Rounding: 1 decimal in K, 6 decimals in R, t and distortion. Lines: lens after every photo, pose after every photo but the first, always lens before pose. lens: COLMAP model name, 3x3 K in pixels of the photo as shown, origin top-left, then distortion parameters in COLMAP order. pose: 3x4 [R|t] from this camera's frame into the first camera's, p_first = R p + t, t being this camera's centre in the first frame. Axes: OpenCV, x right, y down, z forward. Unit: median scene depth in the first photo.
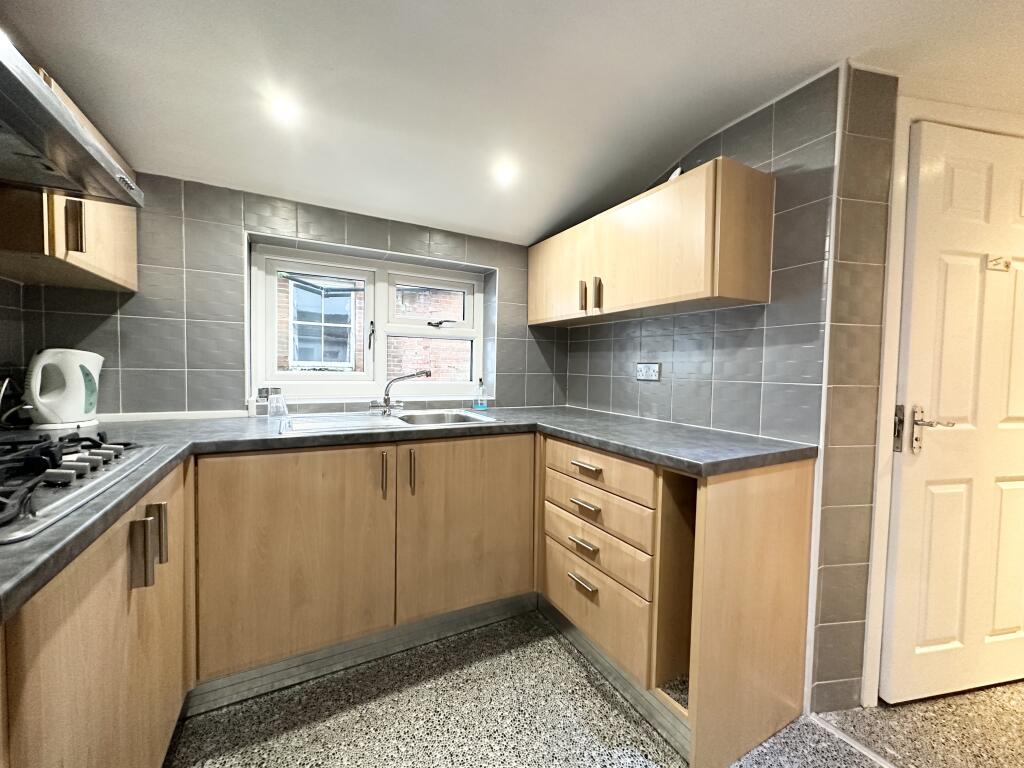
lens RADIAL K [[406.3, 0, 510.7], [0, 406.3, 383.4], [0, 0, 1]] dist [-0.003897, 0.000493]
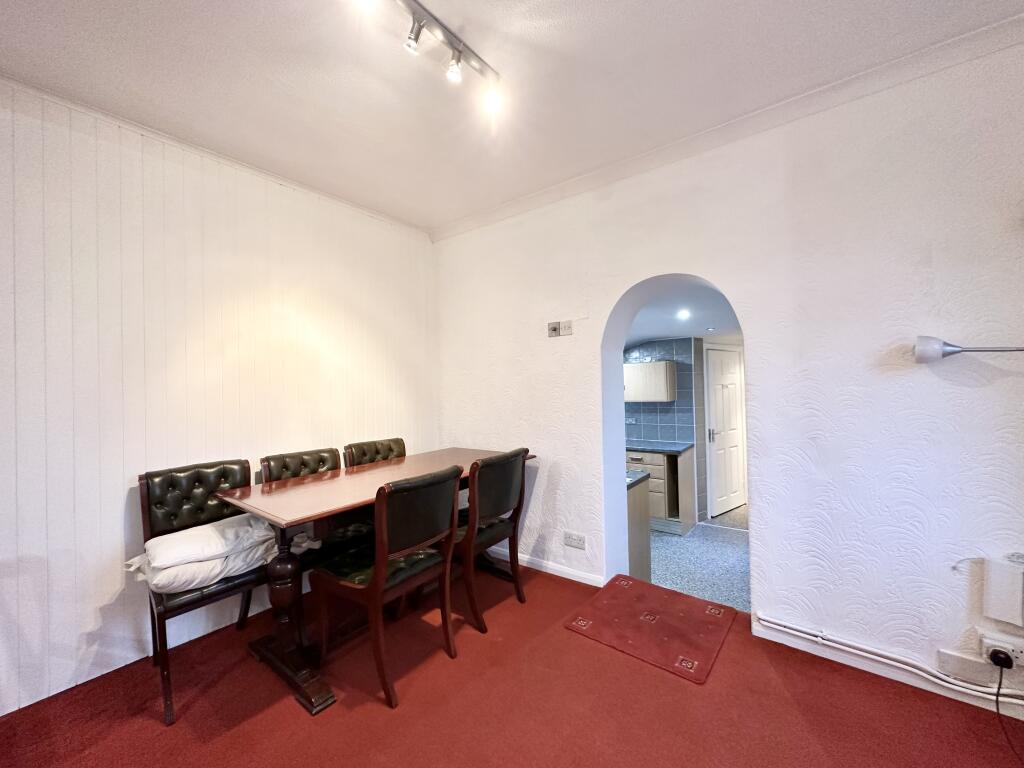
lens RADIAL K [[406.3, 0, 508.9], [0, 406.3, 386.3], [0, 0, 1]] dist [-0.003897, 0.000493]
pose [[0.909437, -0.043128, 0.413600, -1.875670], [0.061687, 0.997595, -0.031614, -0.285267], [-0.411241, 0.054264, 0.909910, -1.370160]]
